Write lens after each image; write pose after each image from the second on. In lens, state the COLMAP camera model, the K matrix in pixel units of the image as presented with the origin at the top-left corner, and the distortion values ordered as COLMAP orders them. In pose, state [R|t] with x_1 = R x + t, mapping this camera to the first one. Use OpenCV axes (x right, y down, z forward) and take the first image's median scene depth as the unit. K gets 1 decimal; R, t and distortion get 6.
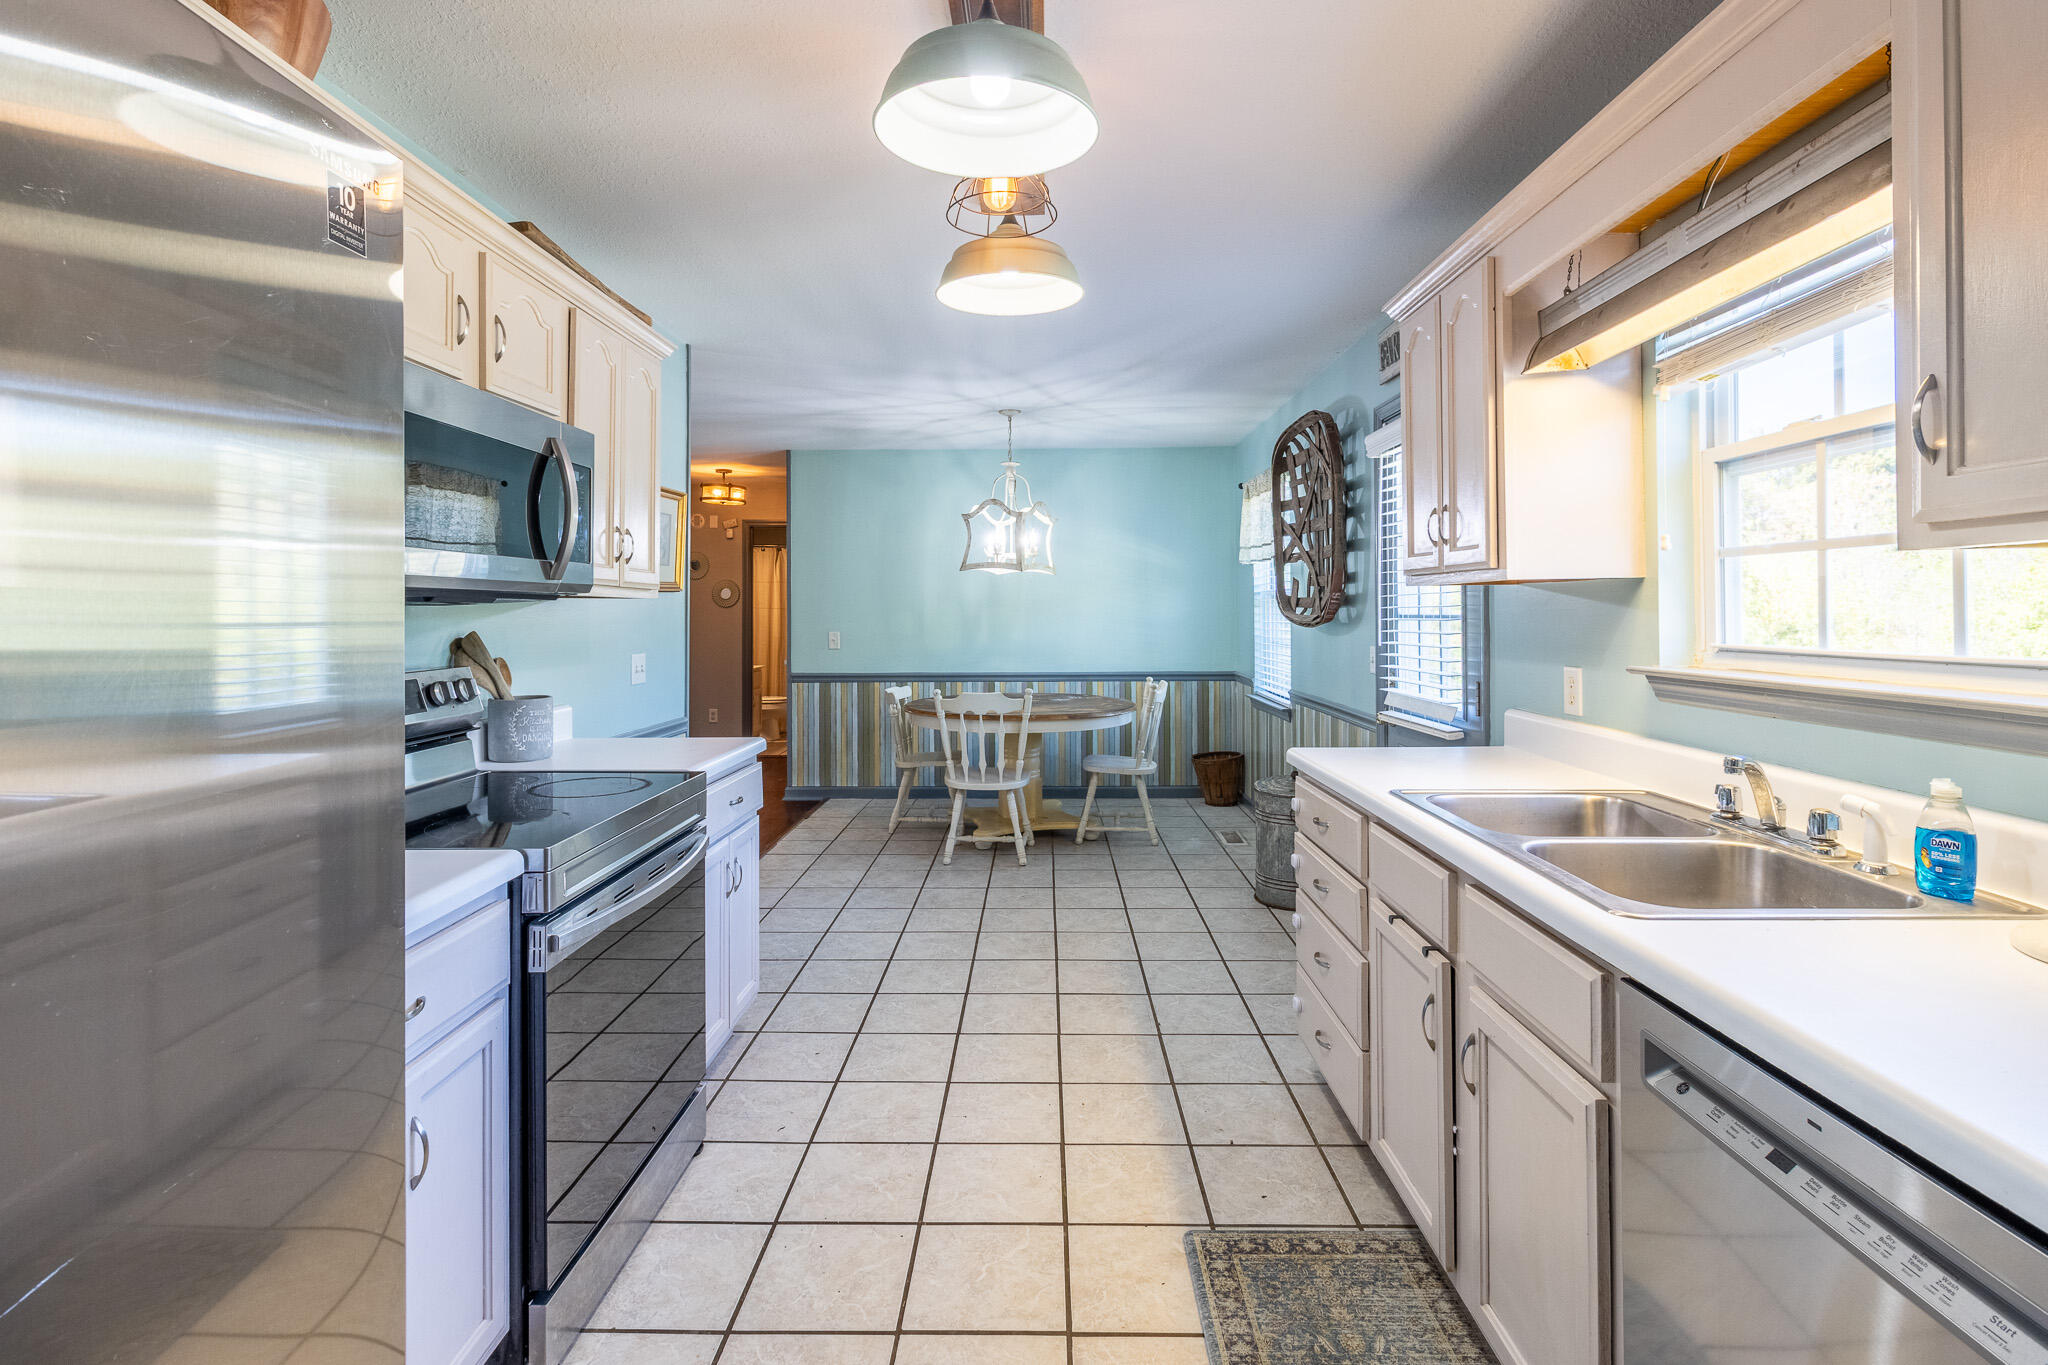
lens RADIAL K [[987.6, 0, 946.6], [0, 987.6, 610.6], [0, 0, 1]] dist [-0.000380, -0.000063]
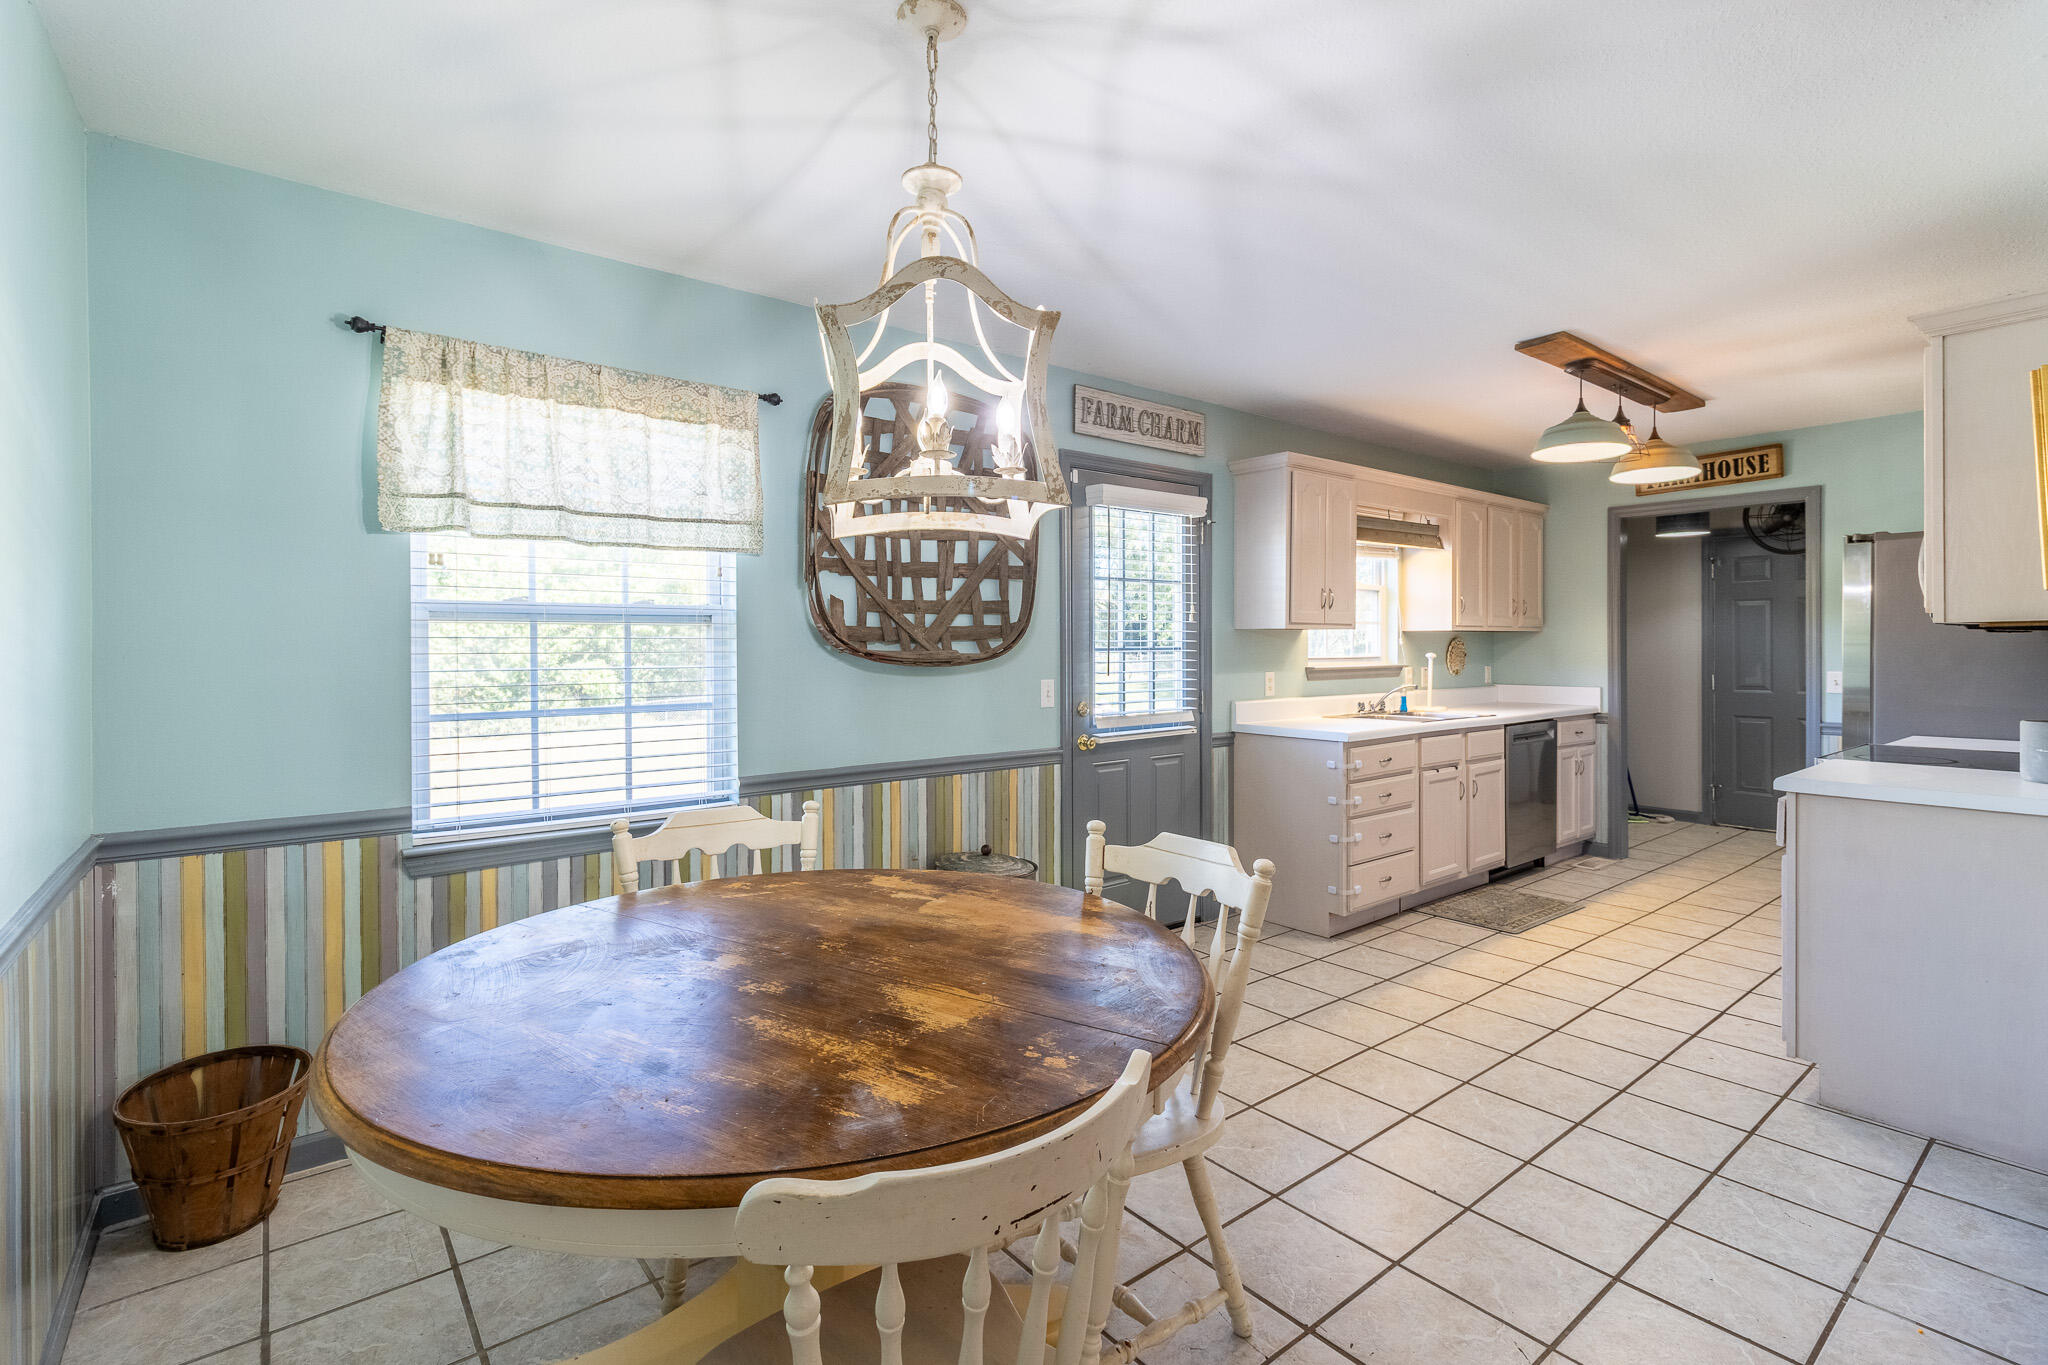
lens RADIAL K [[990.1, 0, 1066.2], [0, 990.1, 648.9], [0, 0, 1]] dist [-0.001945, 0.000563]
pose [[-0.738201, 0.005407, 0.674559, -0.428789], [0.007564, 0.999971, 0.000263, 0.006739], [-0.674538, 0.005297, -0.738221, 2.839352]]
